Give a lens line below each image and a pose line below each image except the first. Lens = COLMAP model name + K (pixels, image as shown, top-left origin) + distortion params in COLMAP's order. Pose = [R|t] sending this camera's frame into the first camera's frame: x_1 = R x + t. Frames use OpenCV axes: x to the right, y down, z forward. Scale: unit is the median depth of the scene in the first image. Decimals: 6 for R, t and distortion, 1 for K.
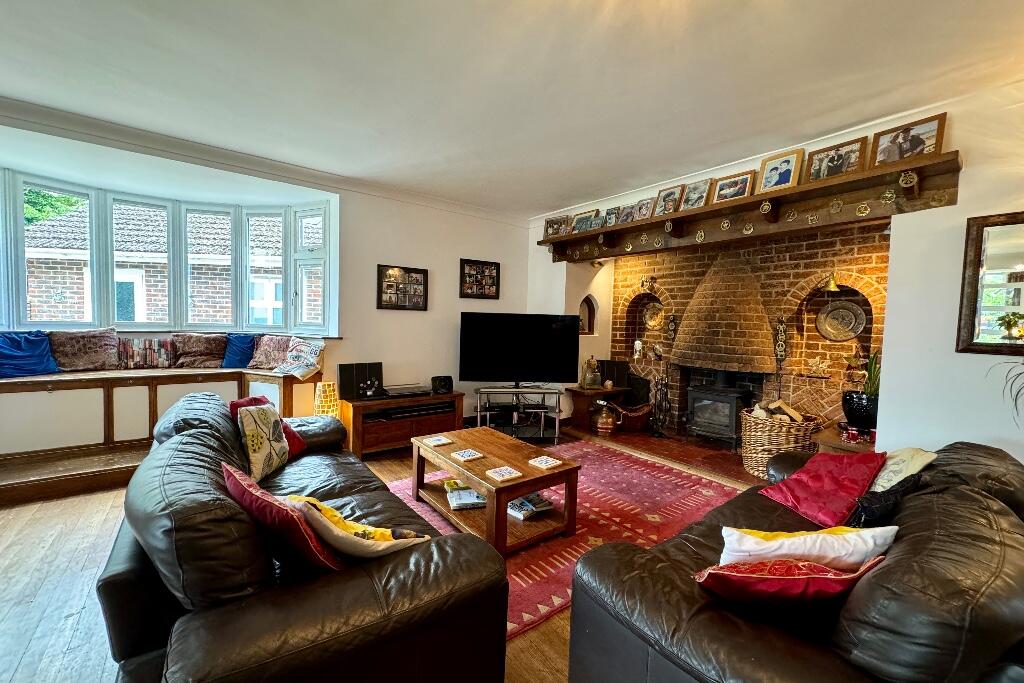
lens RADIAL K [[408.3, 0, 512.2], [0, 408.3, 340.5], [0, 0, 1]] dist [0.002562, 0.000087]
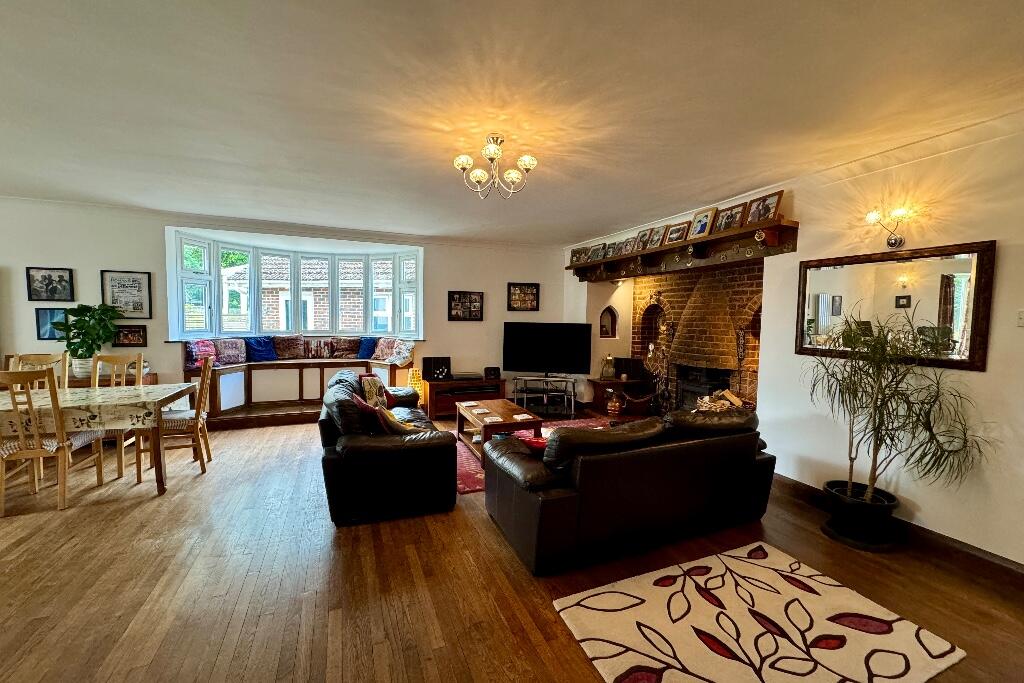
lens RADIAL K [[408.3, 0, 512.1], [0, 408.3, 342.1], [0, 0, 1]] dist [0.002562, 0.000087]
pose [[0.964919, 0.005108, -0.262499, 0.297437], [-0.002941, 0.999958, 0.008647, -0.013589], [0.262532, -0.007572, 0.964893, -0.388800]]
